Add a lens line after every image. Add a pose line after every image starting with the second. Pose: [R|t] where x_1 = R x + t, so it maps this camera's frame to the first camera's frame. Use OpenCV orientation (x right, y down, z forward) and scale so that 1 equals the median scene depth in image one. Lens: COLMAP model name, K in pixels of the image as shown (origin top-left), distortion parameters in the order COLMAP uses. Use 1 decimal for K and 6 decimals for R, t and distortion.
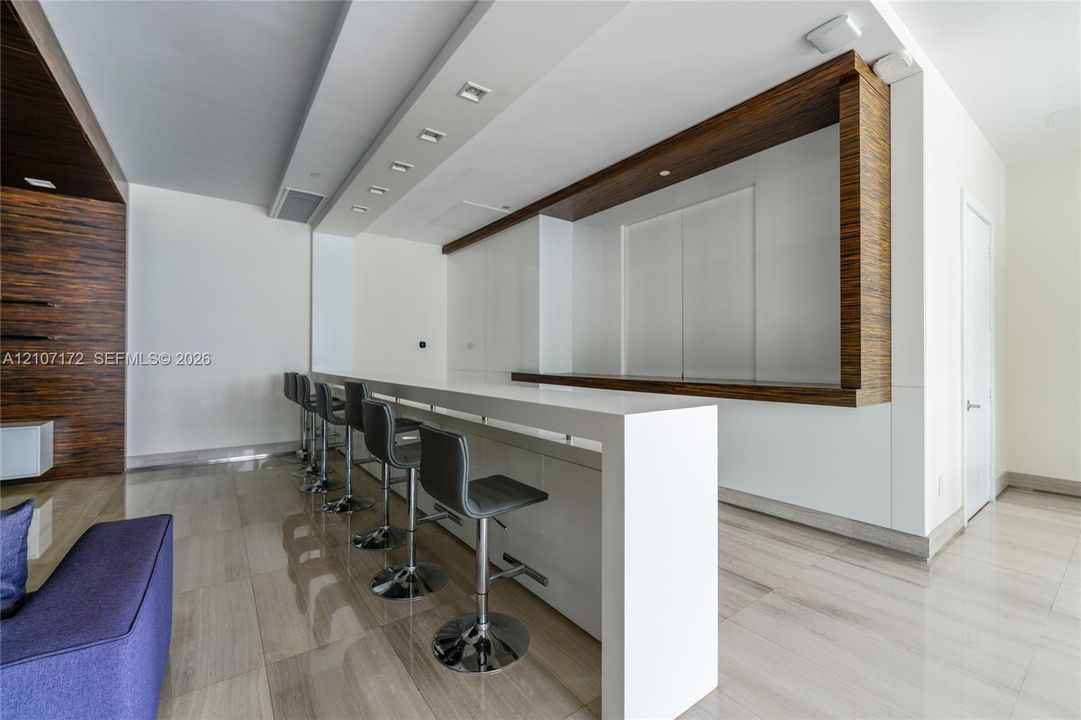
lens RADIAL K [[443.5, 0, 541.6], [0, 443.5, 357.3], [0, 0, 1]] dist [-0.001698, 0.001189]
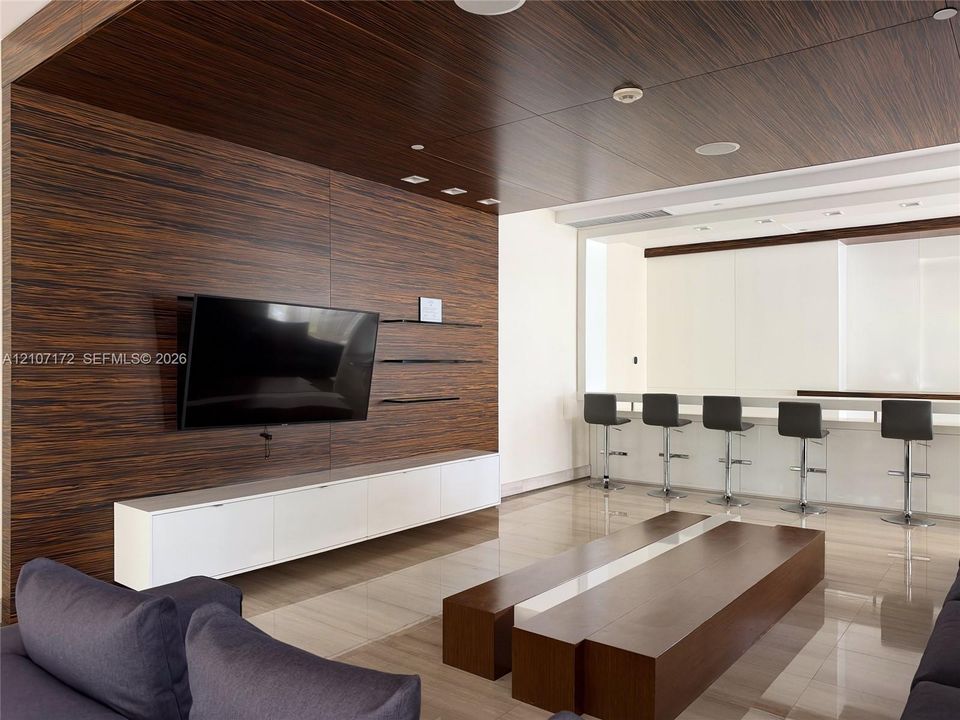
lens RADIAL K [[712.9, 0, 479.6], [0, 712.9, 363.0], [0, 0, 1]] dist [0.003926, 0.000325]
pose [[0.964424, -0.002238, 0.264351, -1.399518], [0.000941, 0.999987, 0.005035, -0.044613], [-0.264359, -0.004607, 0.964413, -0.446779]]
